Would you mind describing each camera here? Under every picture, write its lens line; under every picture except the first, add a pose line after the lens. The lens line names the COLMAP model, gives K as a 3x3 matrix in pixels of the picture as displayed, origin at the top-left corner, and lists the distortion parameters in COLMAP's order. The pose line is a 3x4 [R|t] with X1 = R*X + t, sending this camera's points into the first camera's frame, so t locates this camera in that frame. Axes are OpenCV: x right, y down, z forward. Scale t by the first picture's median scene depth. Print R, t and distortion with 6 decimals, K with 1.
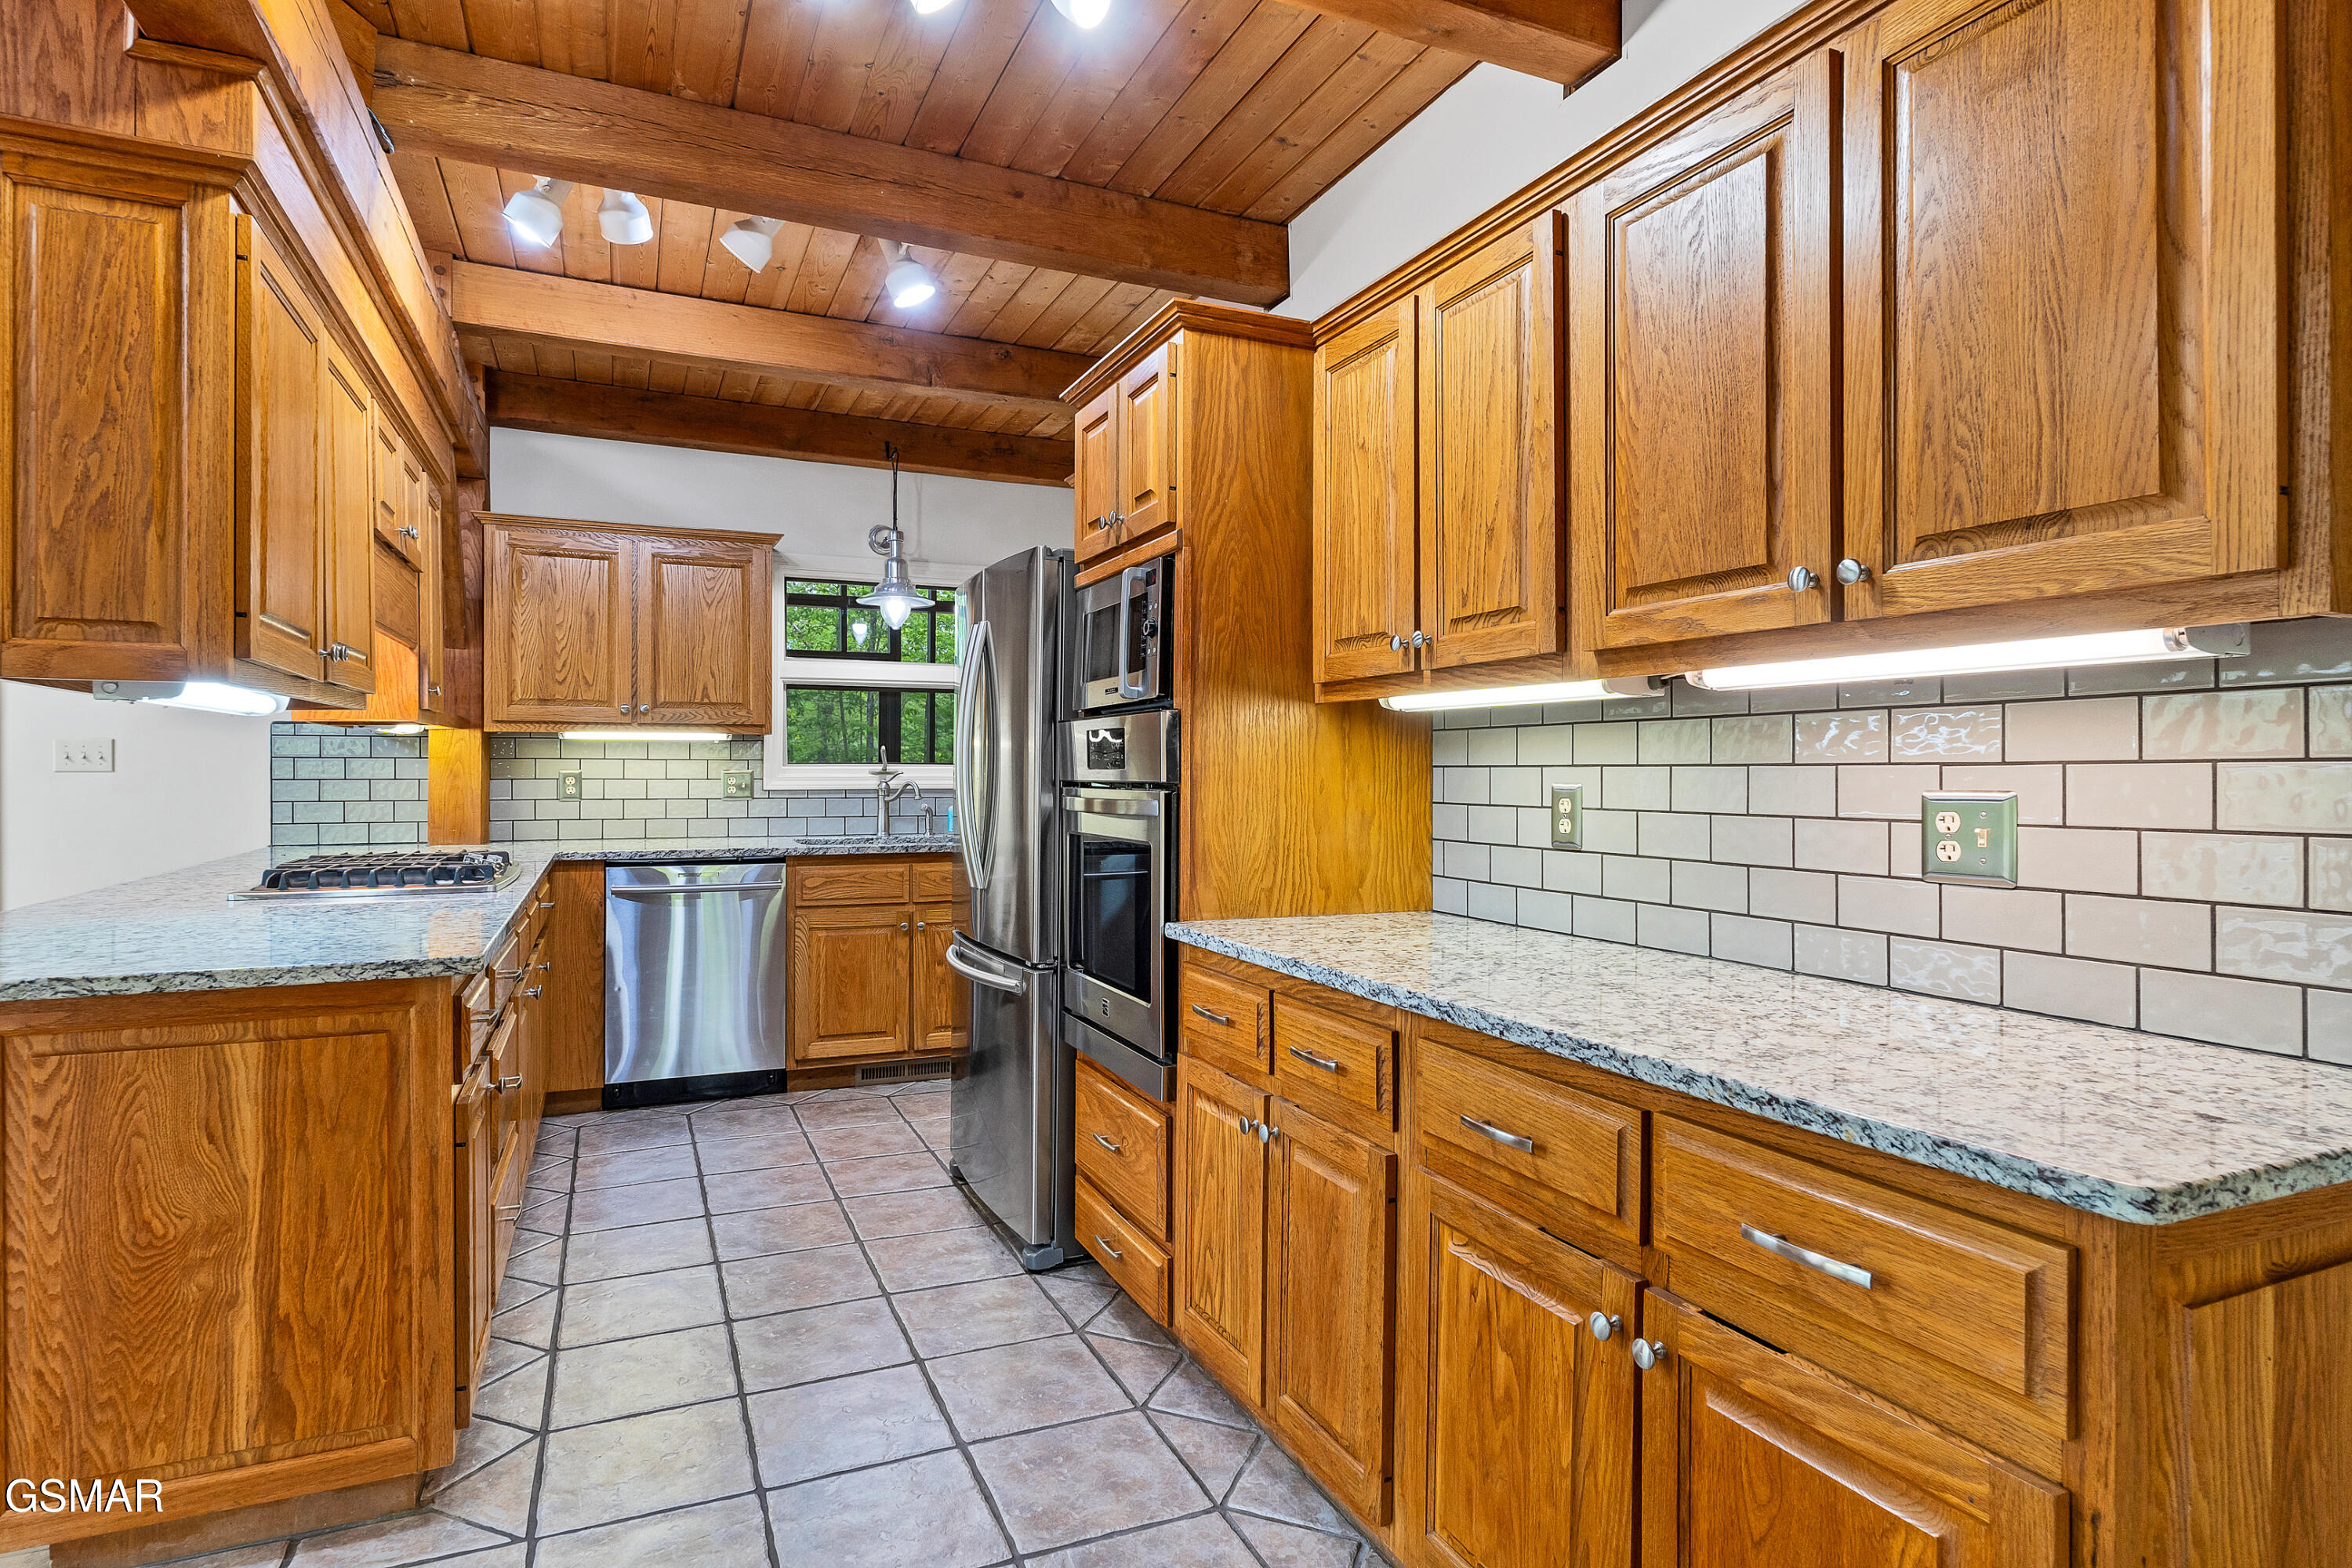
lens RADIAL K [[1226.7, 0, 1172.2], [0, 1226.7, 776.2], [0, 0, 1]] dist [-0.007572, -0.004469]
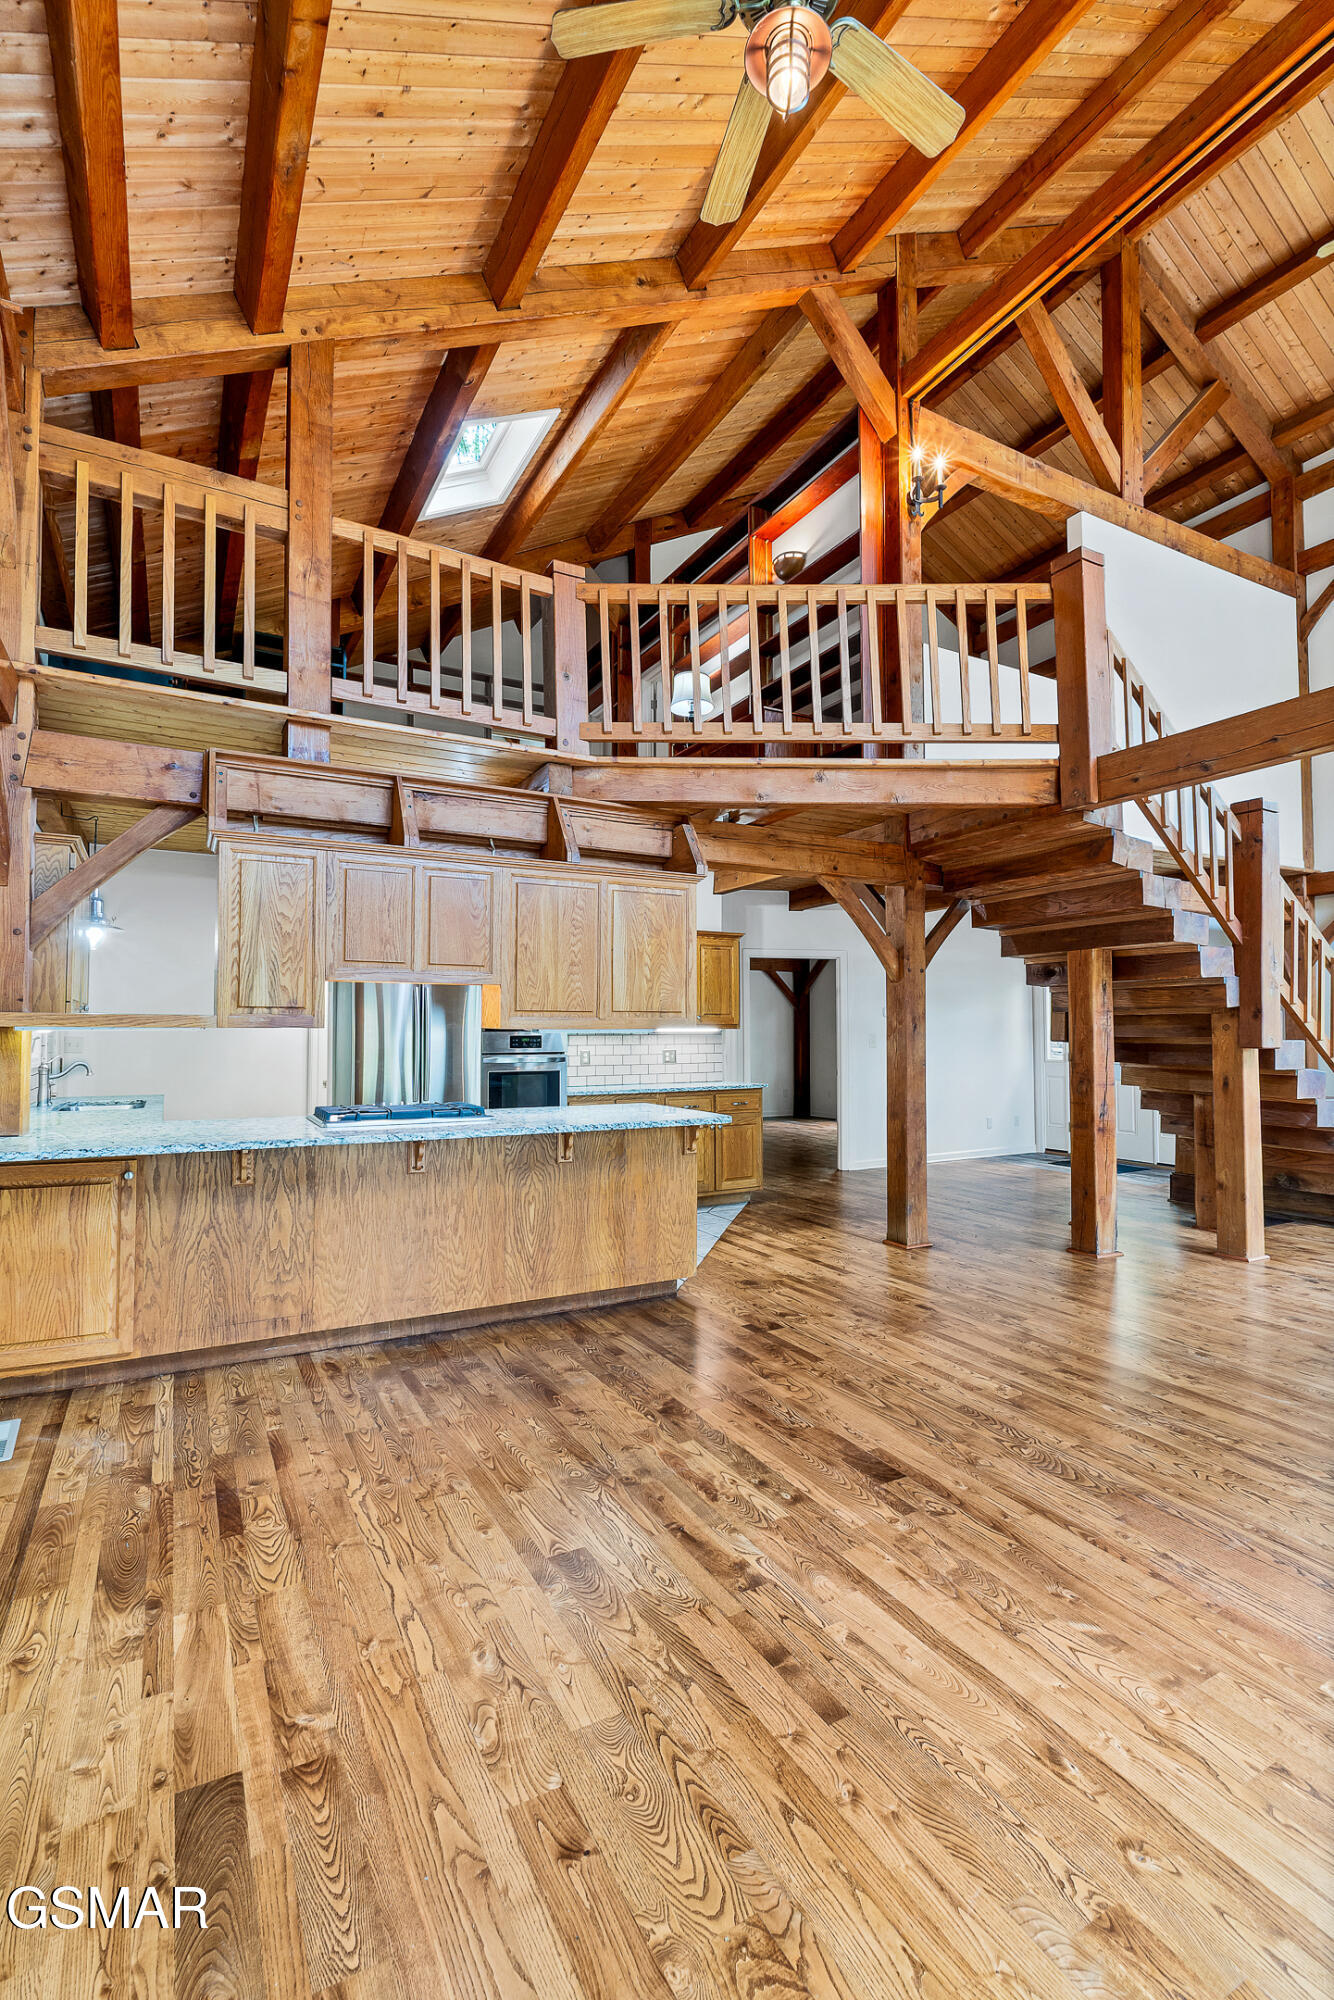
lens RADIAL K [[887.7, 0, 656.2], [0, 887.7, 1006.2], [0, 0, 1]] dist [-0.010757, 0.000574]
pose [[-0.051890, 0.024950, 0.998341, -3.592675], [0.001542, 0.999689, -0.024903, -0.087377], [-0.998652, 0.000248, -0.051913, 1.219918]]
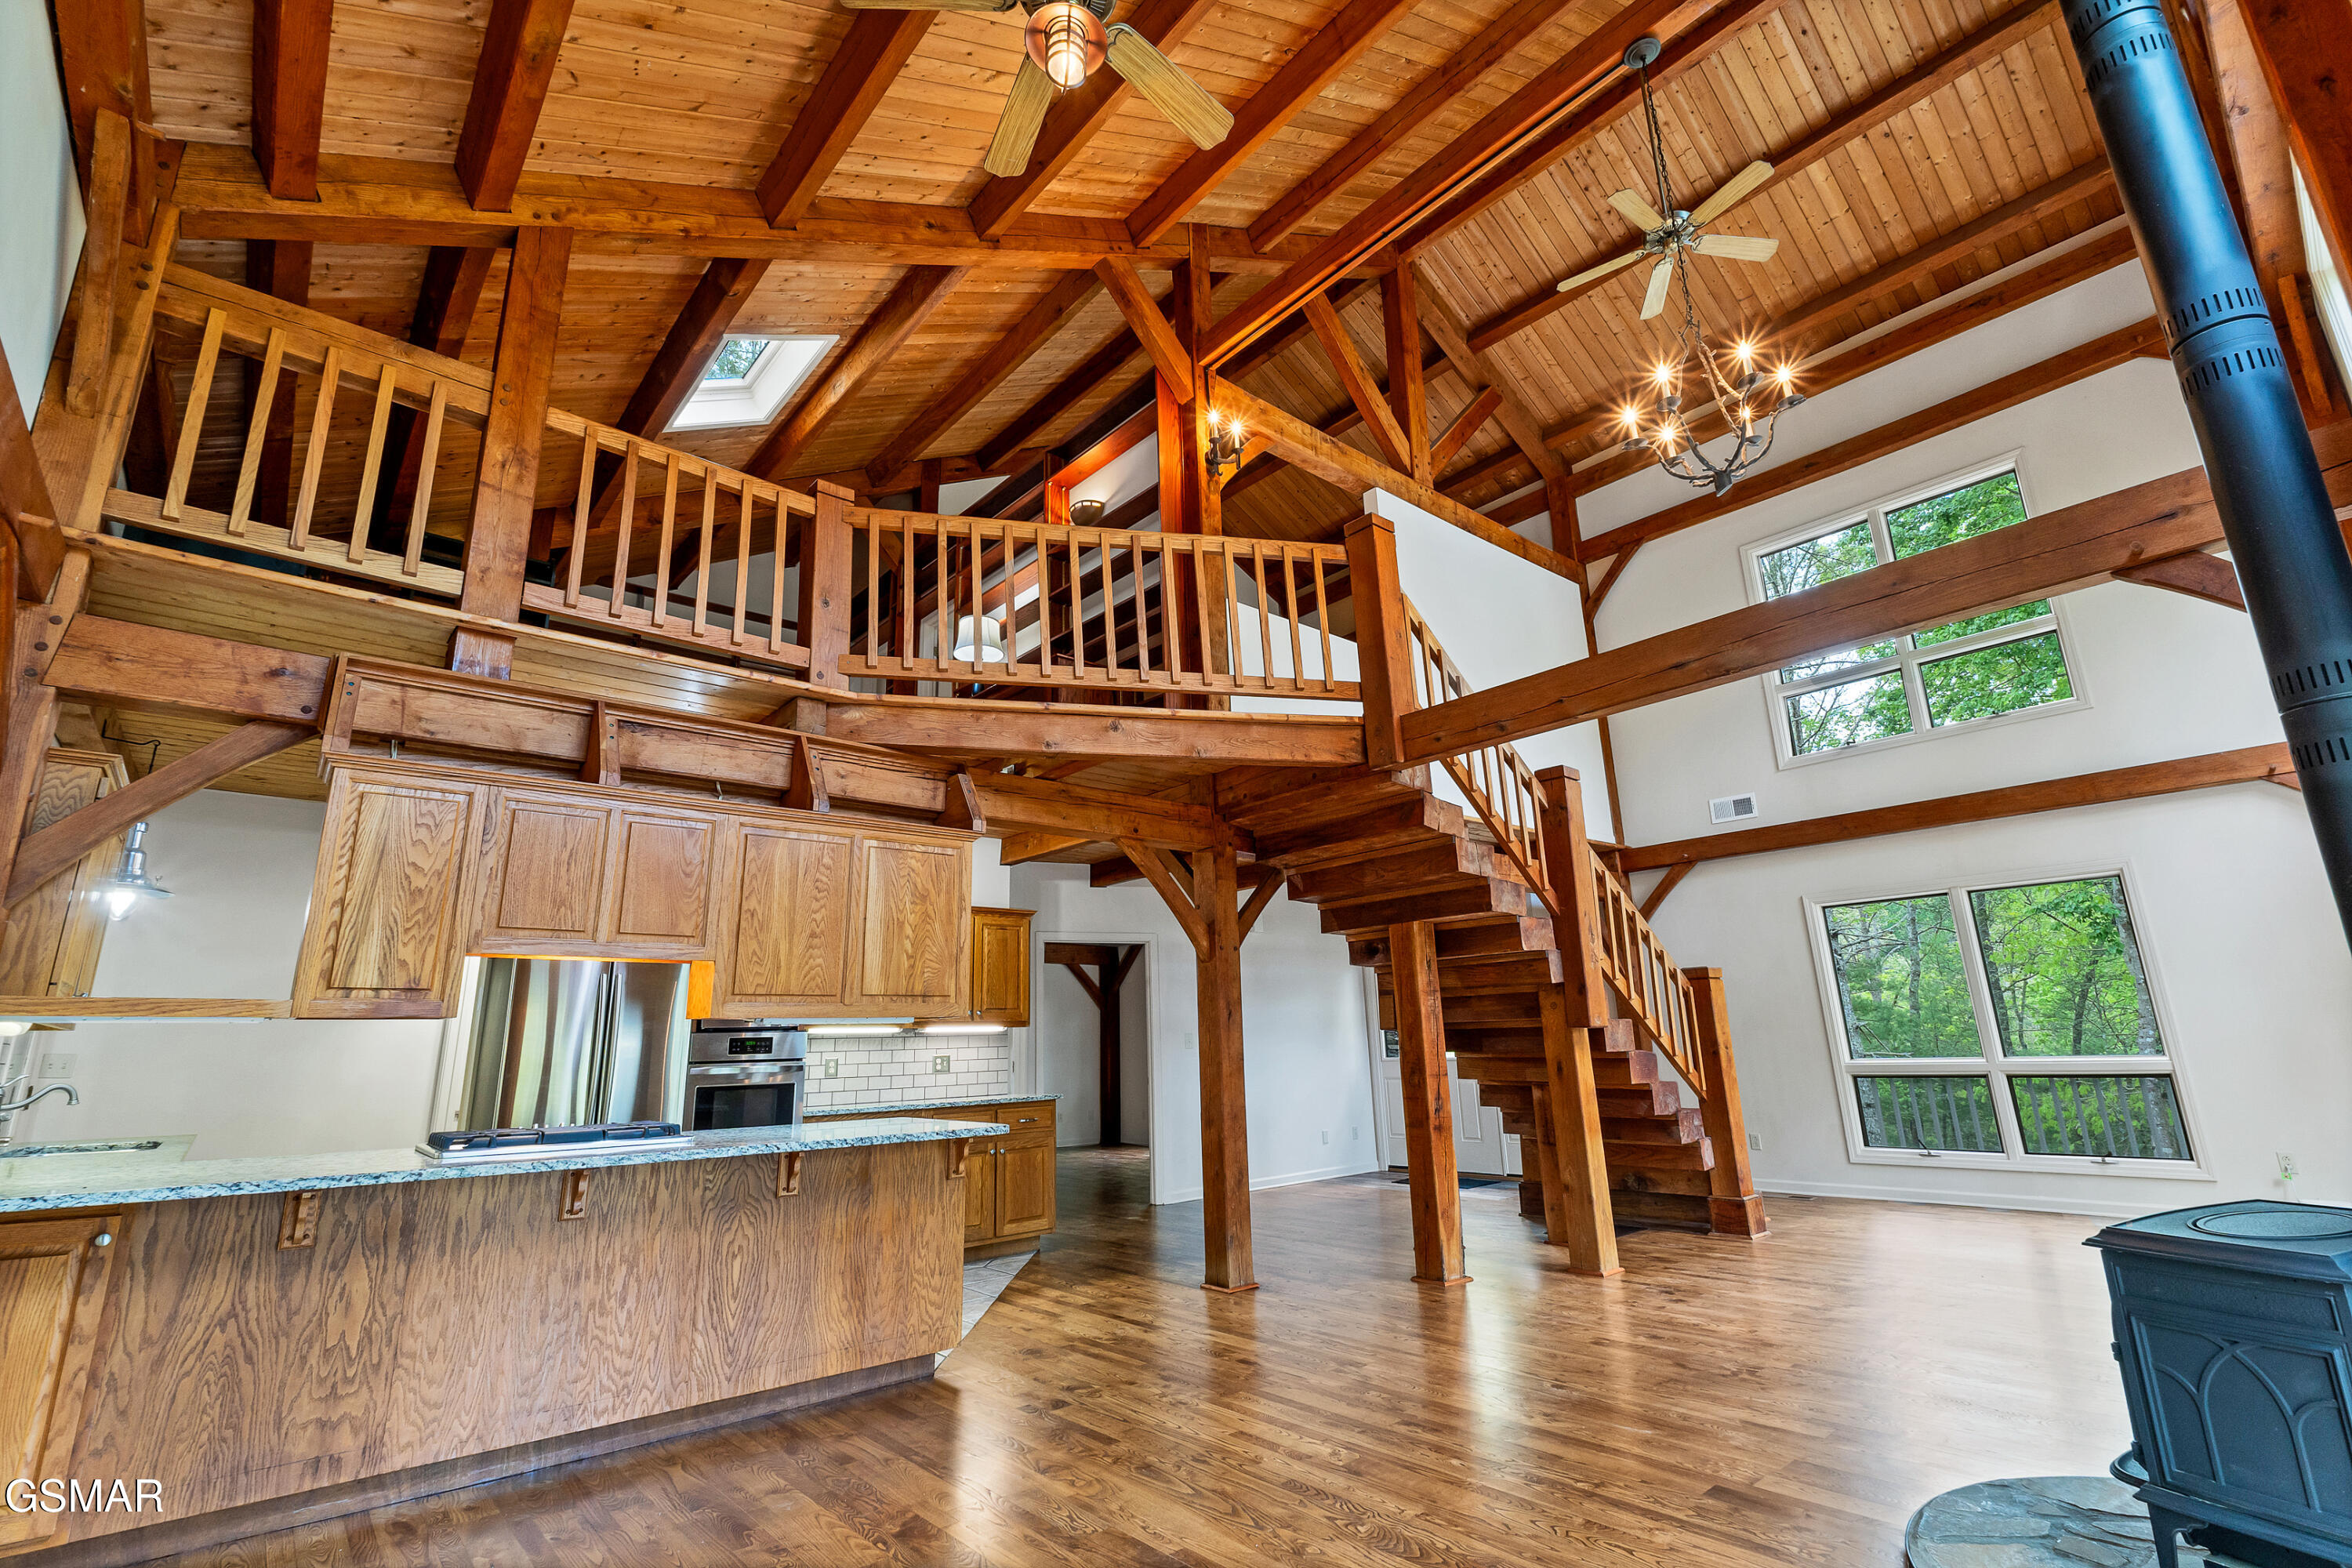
lens RADIAL K [[1043.9, 0, 1177.6], [0, 1043.9, 769.8], [0, 0, 1]] dist [-0.010757, 0.000574]
pose [[-0.267861, 0.249078, 0.930704, -3.615086], [0.028081, 0.967613, -0.250873, -0.016333], [-0.963048, -0.041064, -0.266180, 1.174043]]
